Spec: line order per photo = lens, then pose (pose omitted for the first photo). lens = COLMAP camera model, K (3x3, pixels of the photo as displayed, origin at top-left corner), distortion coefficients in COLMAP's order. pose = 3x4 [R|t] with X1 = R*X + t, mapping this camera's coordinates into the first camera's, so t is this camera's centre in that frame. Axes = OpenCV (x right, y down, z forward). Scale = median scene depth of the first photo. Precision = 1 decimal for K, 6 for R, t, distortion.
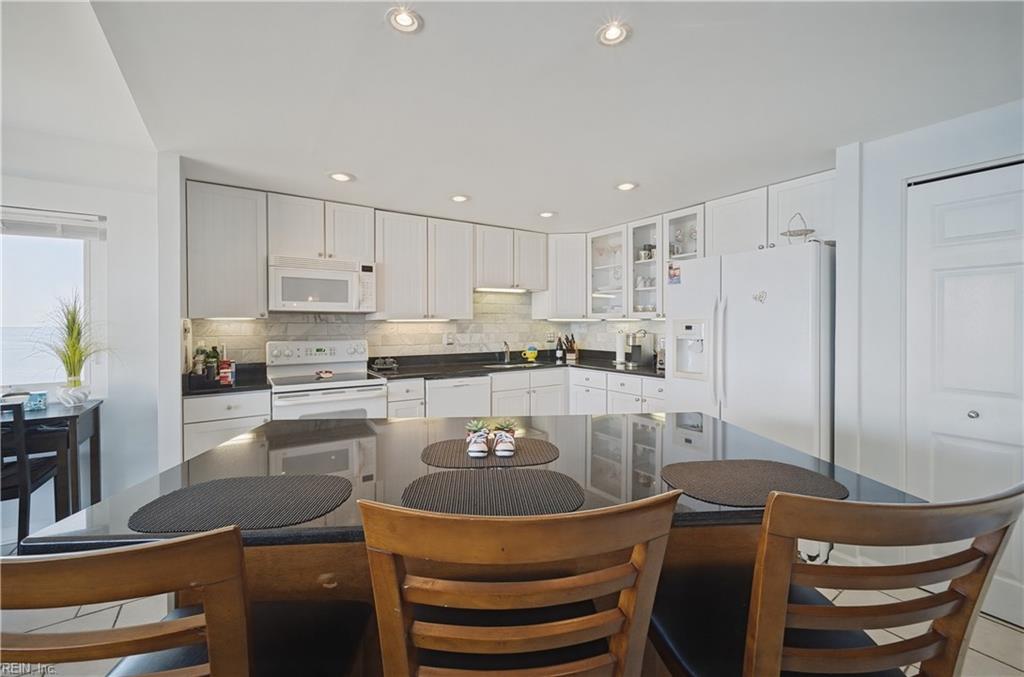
lens RADIAL K [[408.3, 0, 510.0], [0, 408.3, 328.1], [0, 0, 1]] dist [-0.001828, -0.000639]
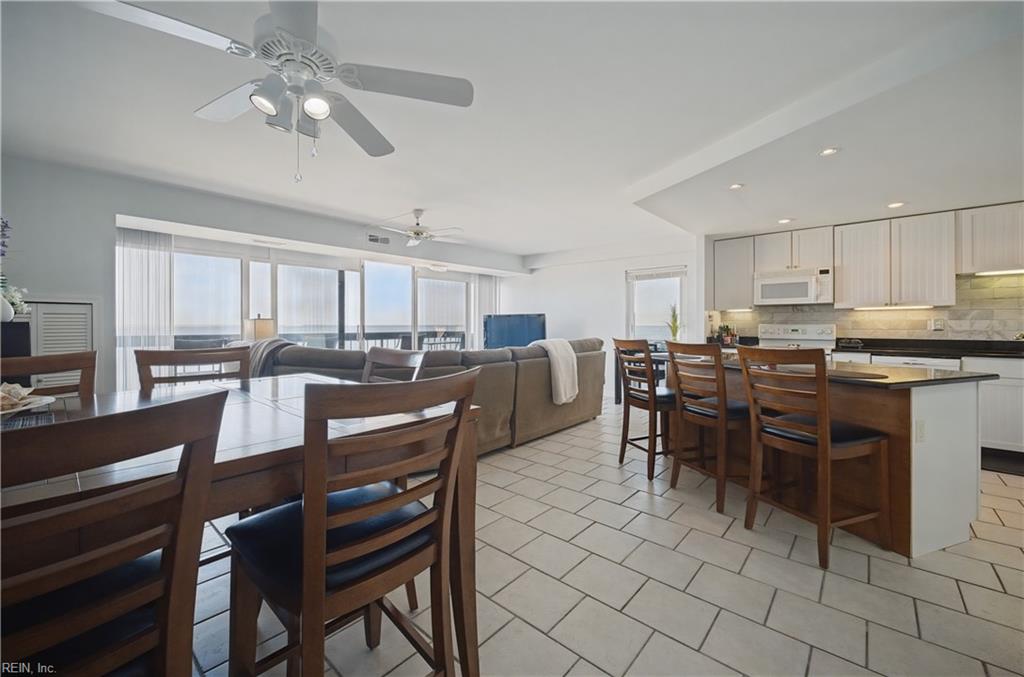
lens RADIAL K [[408.3, 0, 510.0], [0, 408.3, 328.1], [0, 0, 1]] dist [-0.001828, -0.000639]
pose [[0.257536, 0.007010, -0.966243, 0.679297], [-0.009852, 0.999941, 0.004628, 0.047549], [0.966219, 0.008328, 0.257589, -0.367163]]
